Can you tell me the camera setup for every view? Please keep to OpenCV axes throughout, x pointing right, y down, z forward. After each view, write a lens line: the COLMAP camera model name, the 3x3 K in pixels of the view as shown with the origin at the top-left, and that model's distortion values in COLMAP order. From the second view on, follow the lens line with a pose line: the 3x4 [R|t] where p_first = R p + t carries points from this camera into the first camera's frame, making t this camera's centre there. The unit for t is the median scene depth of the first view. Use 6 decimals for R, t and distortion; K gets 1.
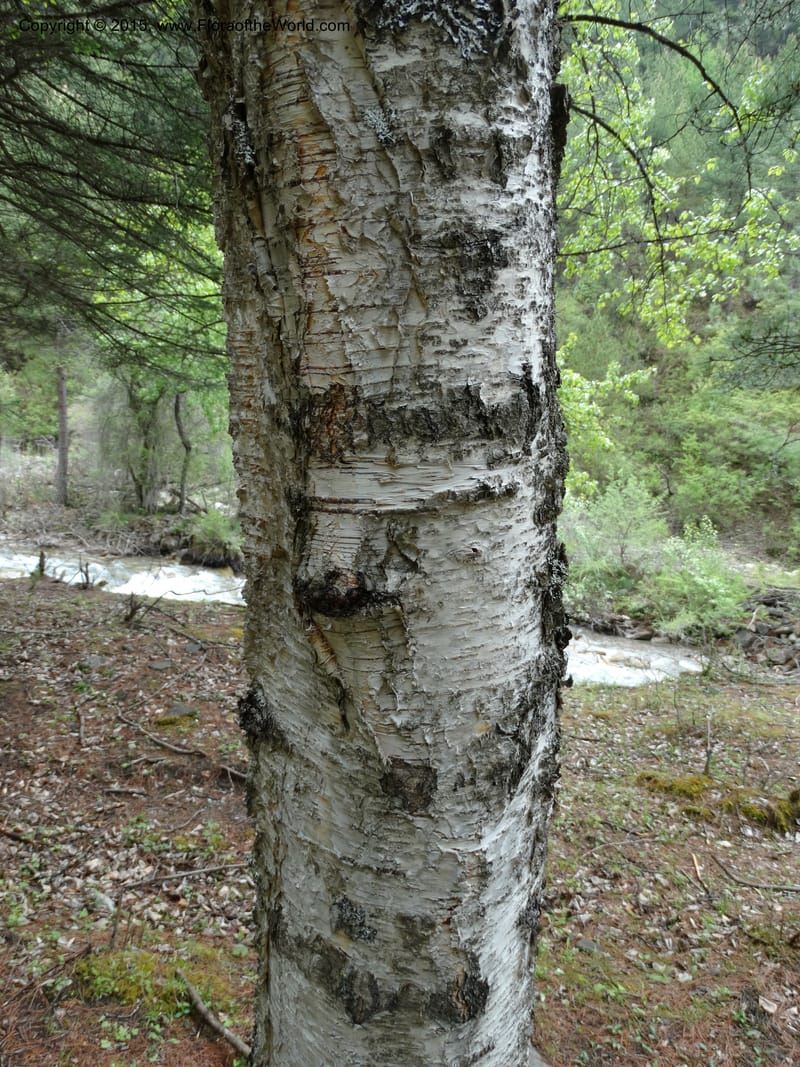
lens RADIAL K [[762.0, 0, 400.4], [0, 762.0, 530.9], [0, 0, 1]] dist [0.020561, -0.021371]
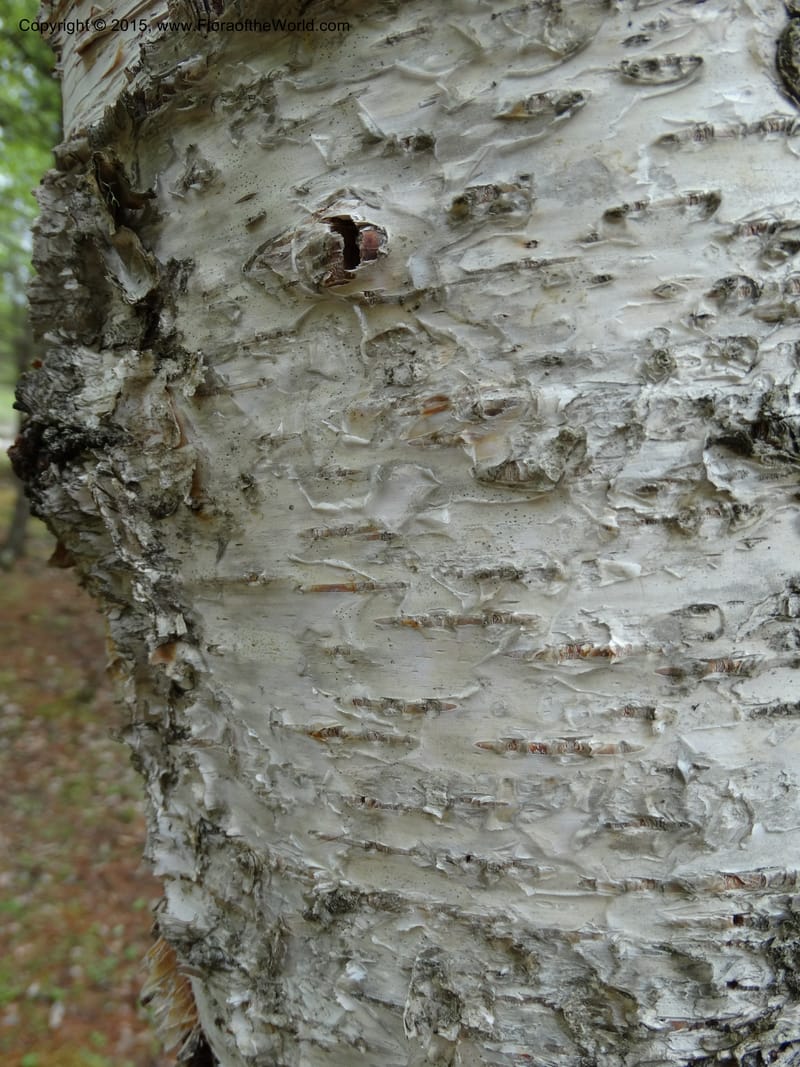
lens RADIAL K [[762.0, 0, 400.4], [0, 762.0, 534.2], [0, 0, 1]] dist [0.020561, -0.021371]
pose [[0.655961, 0.015236, -0.754641, 0.248022], [-0.112741, 0.990558, -0.077999, 0.114924], [0.746327, 0.136243, 0.651485, 0.807522]]
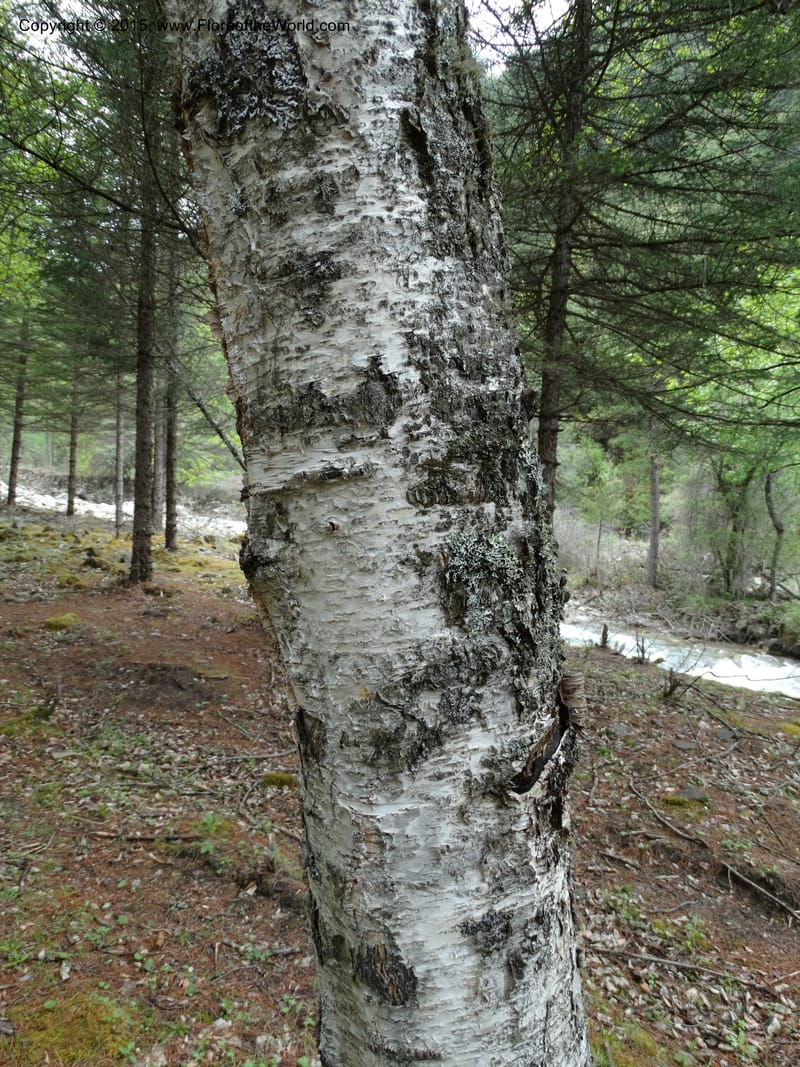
lens RADIAL K [[762.0, 0, 404.1], [0, 762.0, 531.9], [0, 0, 1]] dist [0.020561, -0.021371]
pose [[0.718817, -0.022678, -0.694830, 0.883300], [-0.057087, 0.994167, -0.091505, 0.123604], [0.692852, 0.105441, 0.713329, 0.240867]]
